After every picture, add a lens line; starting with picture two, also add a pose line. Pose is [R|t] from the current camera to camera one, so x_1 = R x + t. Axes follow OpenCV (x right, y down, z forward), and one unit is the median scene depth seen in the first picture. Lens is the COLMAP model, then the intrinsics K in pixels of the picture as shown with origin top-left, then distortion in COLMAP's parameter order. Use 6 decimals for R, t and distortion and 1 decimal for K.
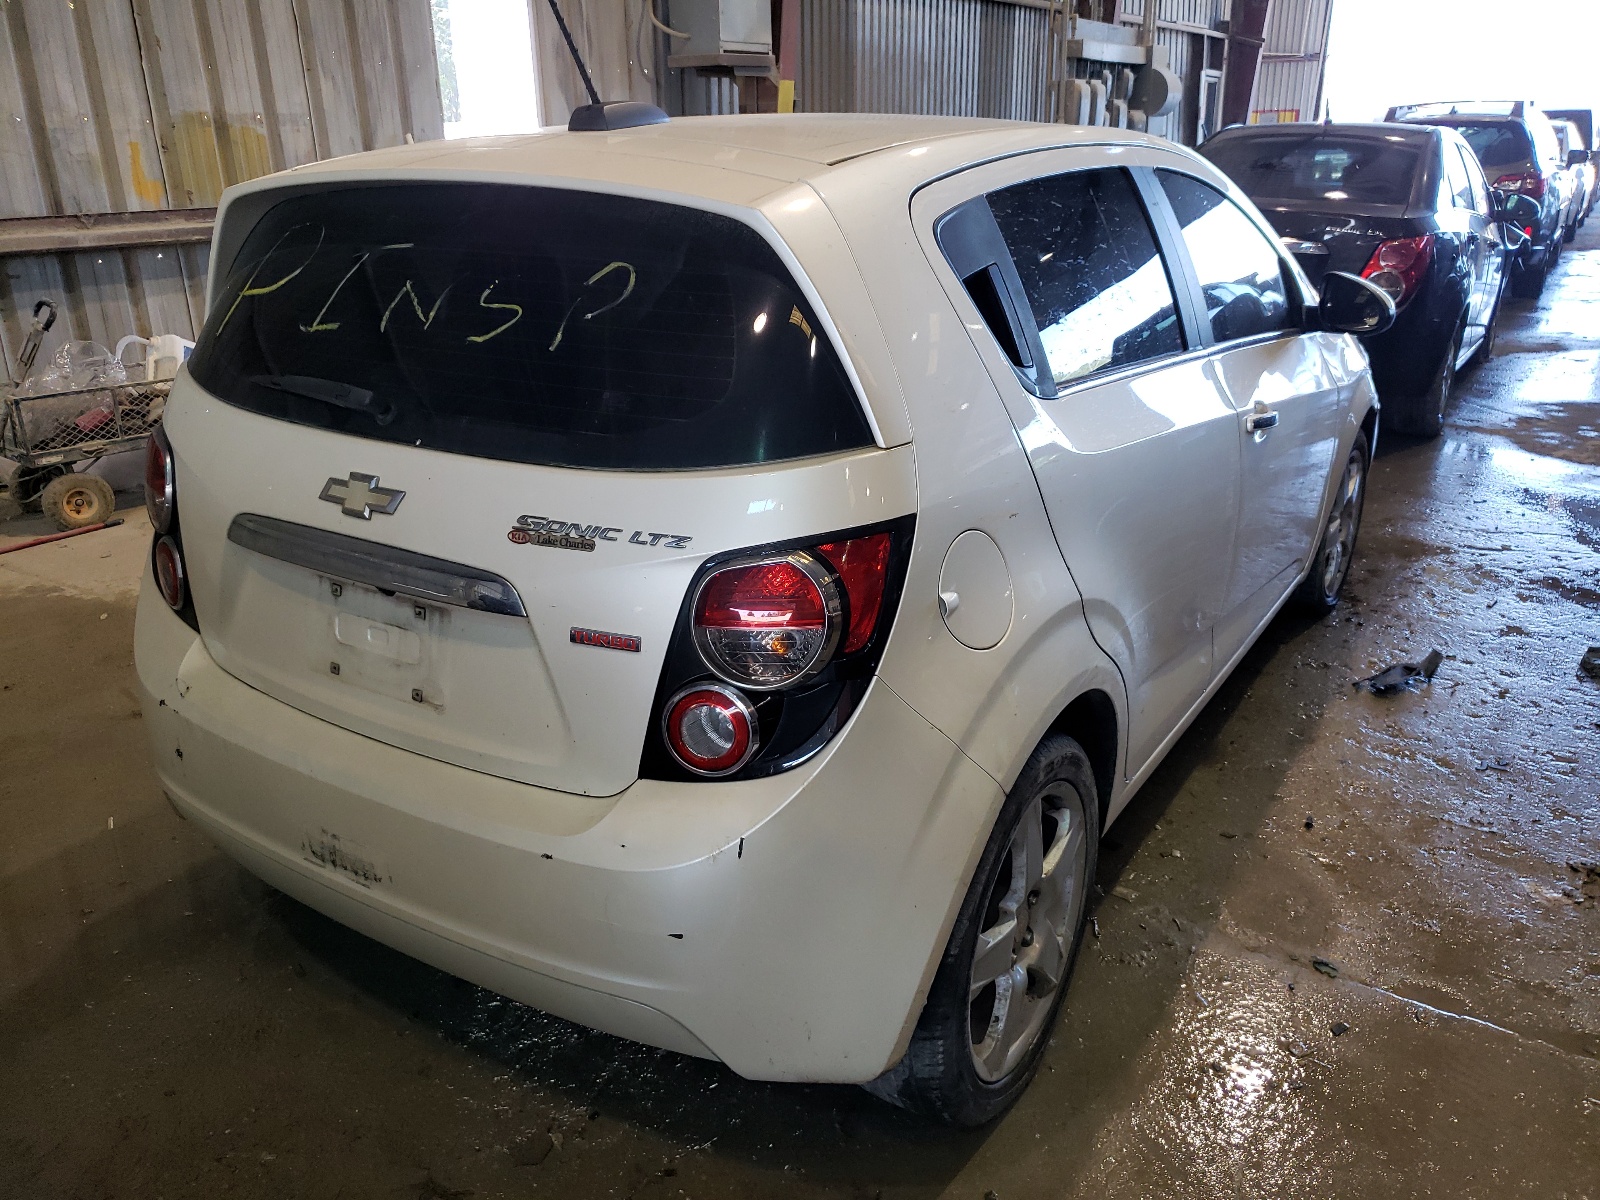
lens RADIAL K [[1267.9, 0, 800.0], [0, 1267.9, 600.0], [0, 0, 1]] dist [-0.010894, -0.000794]
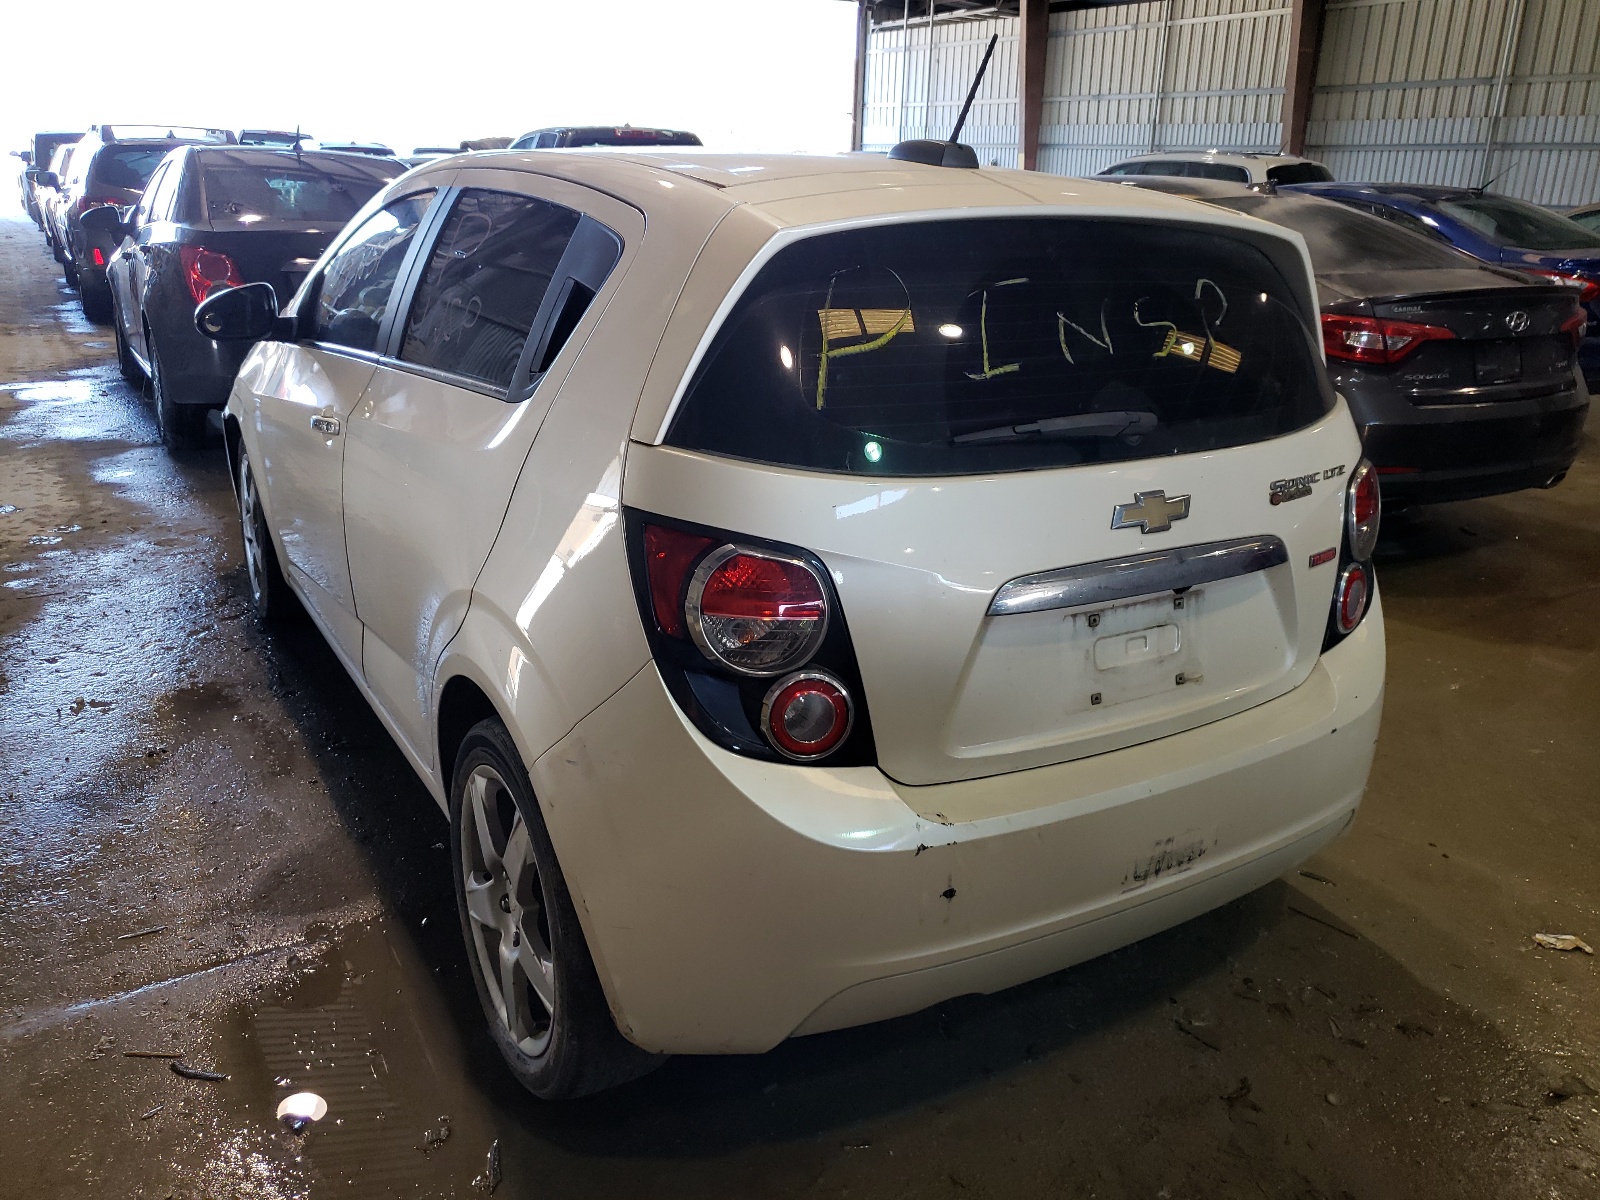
lens RADIAL K [[1267.9, 0, 800.0], [0, 1267.9, 600.0], [0, 0, 1]] dist [-0.010894, -0.000794]
pose [[0.467279, -0.272990, 0.840908, -1.376095], [0.288541, 0.946144, 0.146816, -0.249399], [-0.835700, 0.174032, 0.520883, 0.694717]]
